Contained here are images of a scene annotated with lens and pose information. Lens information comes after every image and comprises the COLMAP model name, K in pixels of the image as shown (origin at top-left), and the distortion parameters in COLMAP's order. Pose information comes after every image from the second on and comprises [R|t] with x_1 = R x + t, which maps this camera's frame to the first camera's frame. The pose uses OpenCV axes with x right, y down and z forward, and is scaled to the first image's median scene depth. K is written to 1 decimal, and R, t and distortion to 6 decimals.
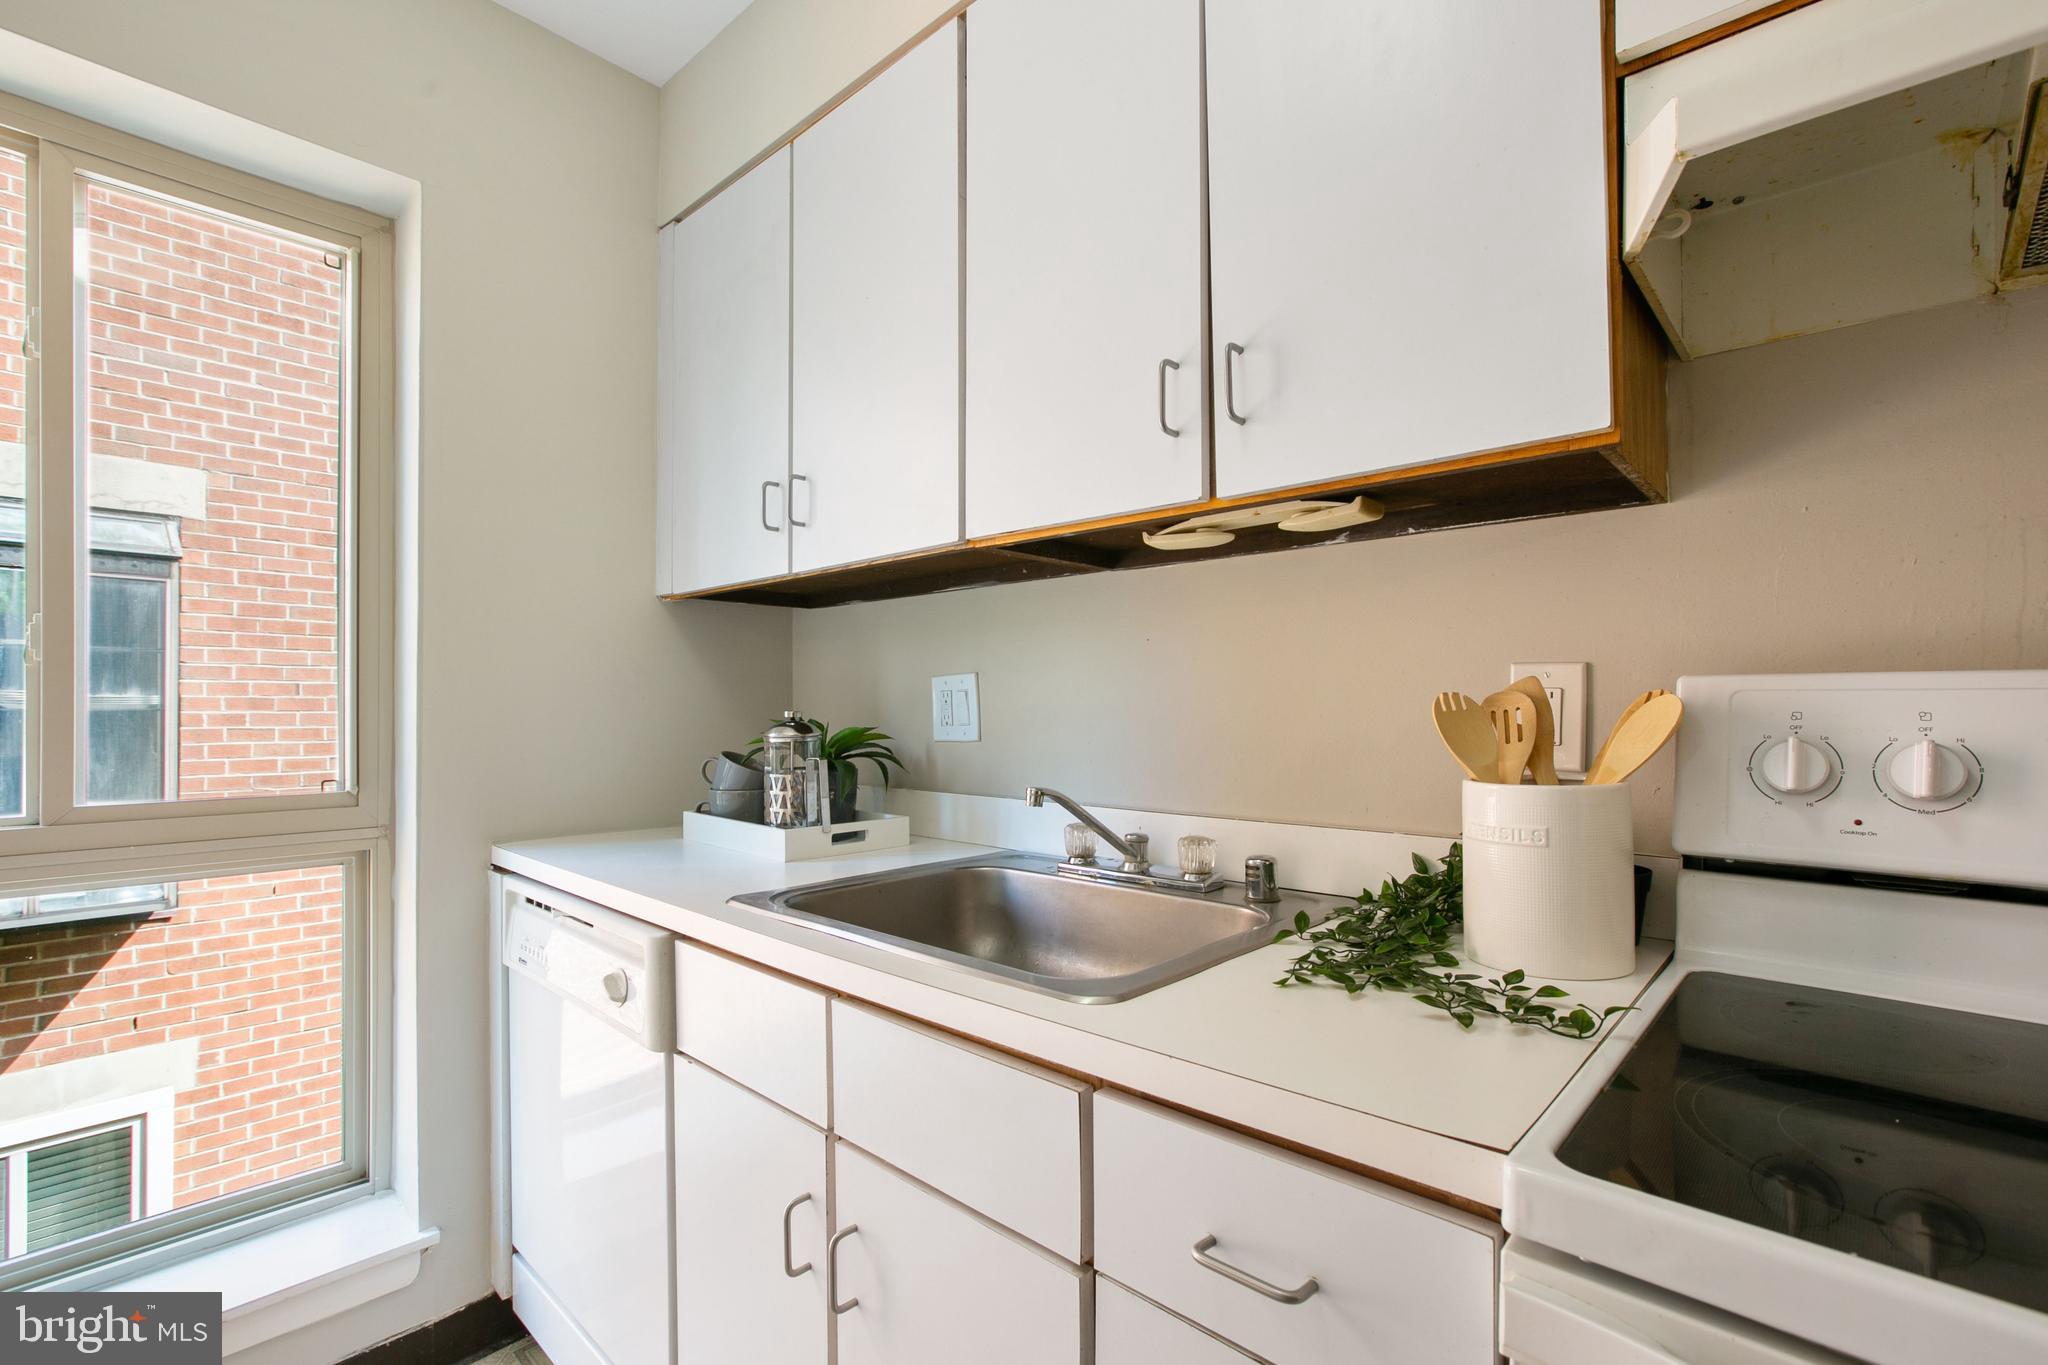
lens RADIAL K [[943.2, 0, 1019.0], [0, 943.2, 693.7], [0, 0, 1]] dist [-0.033348, 0.019488]
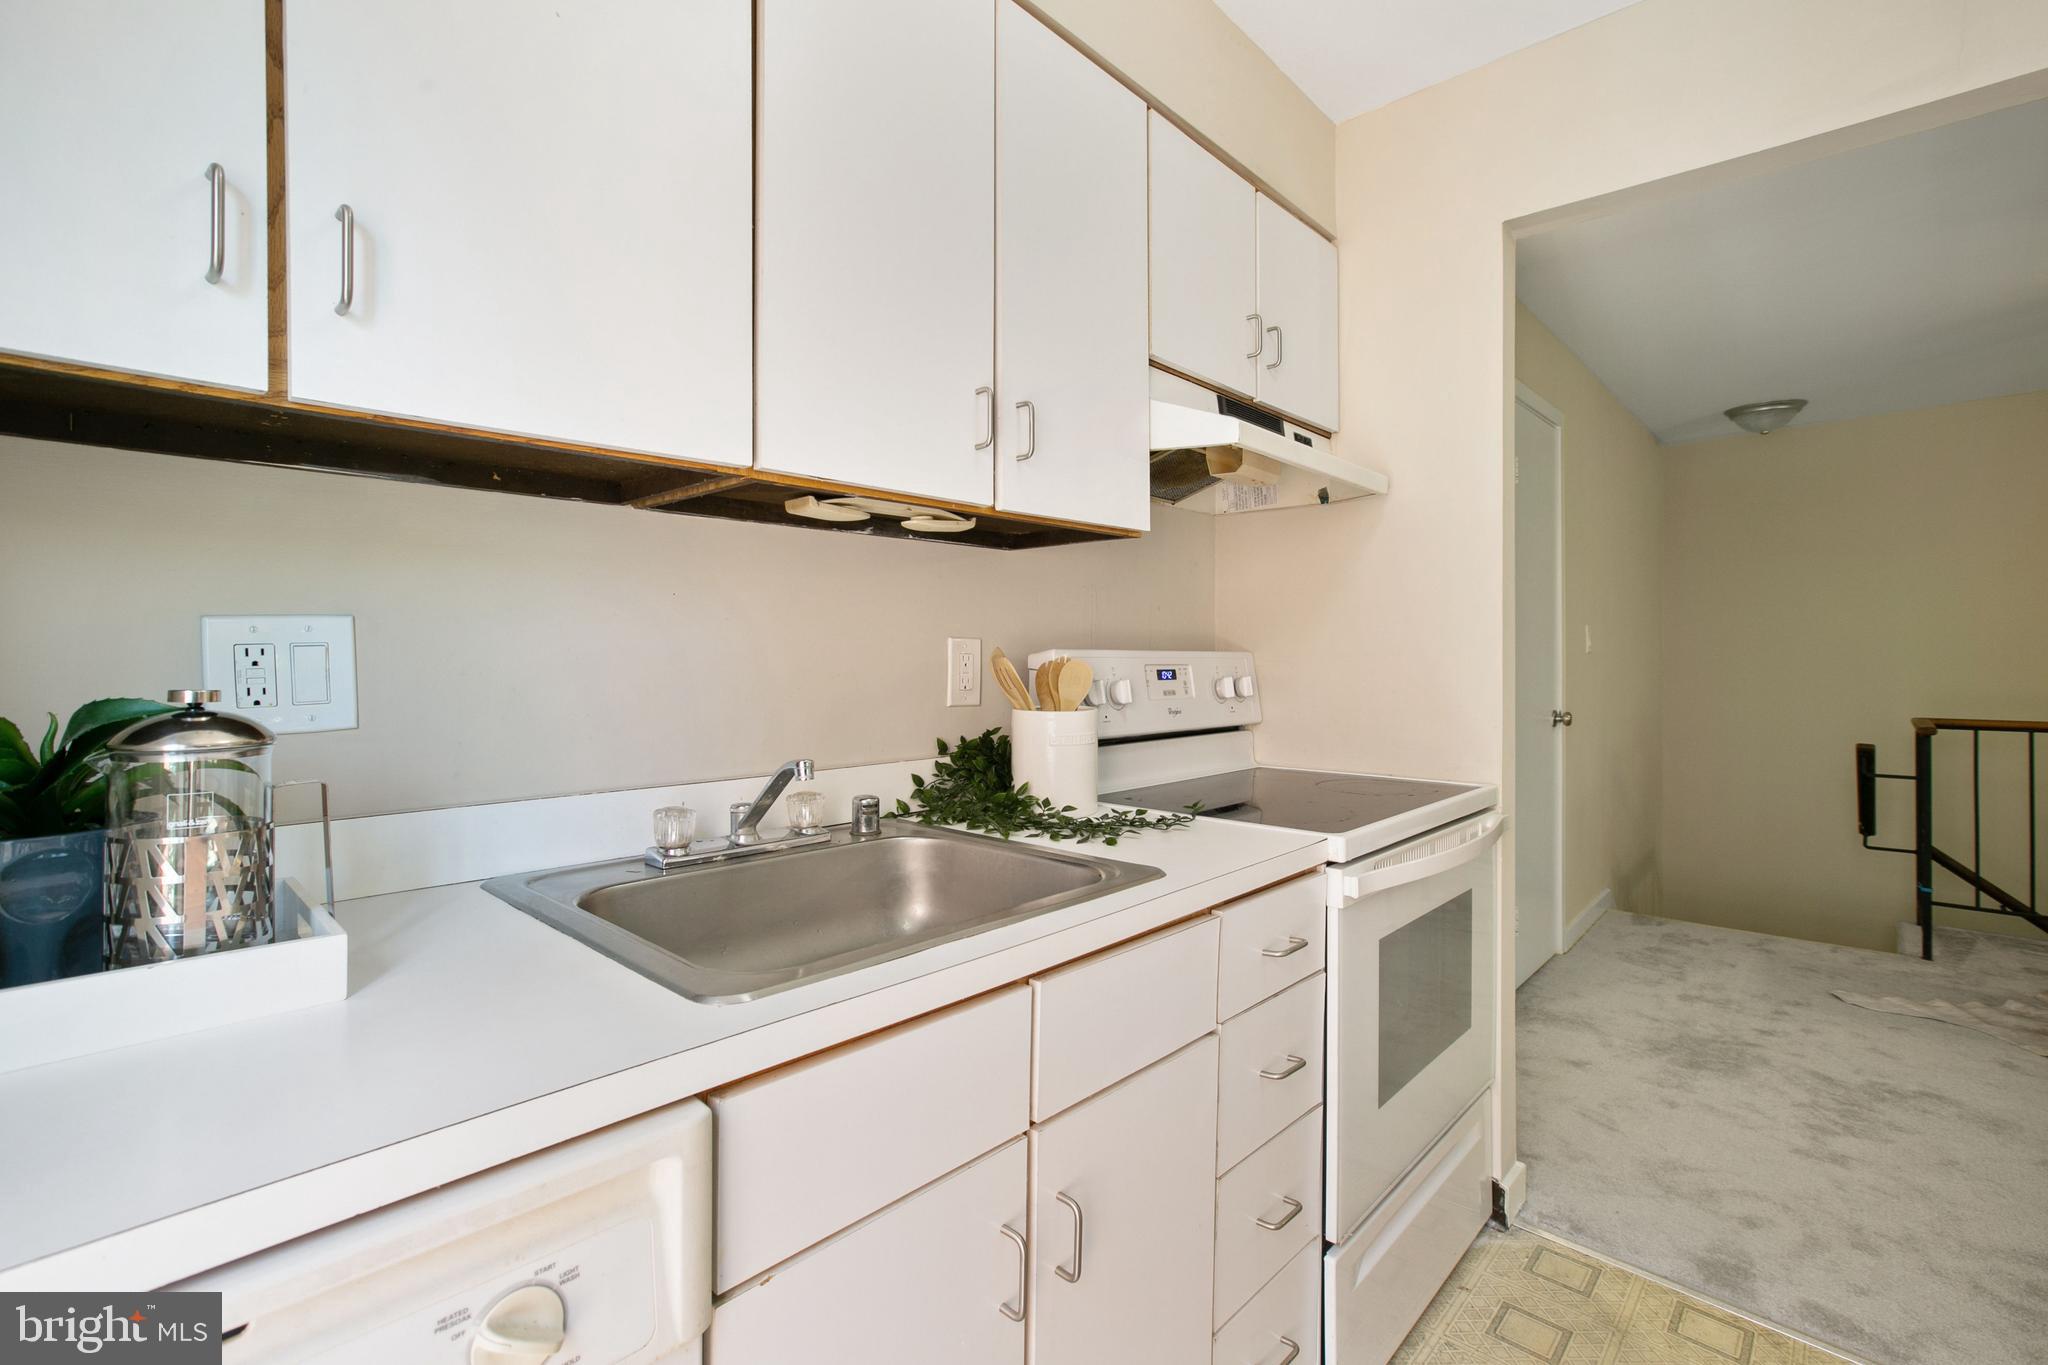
lens RADIAL K [[946.9, 0, 1013.1], [0, 946.9, 646.2], [0, 0, 1]] dist [-0.026820, 0.014655]
pose [[0.006944, 0.008109, 0.999943, -0.901493], [-0.015917, 0.999841, -0.007998, -0.006535], [-0.999849, -0.015861, 0.007072, 0.794916]]
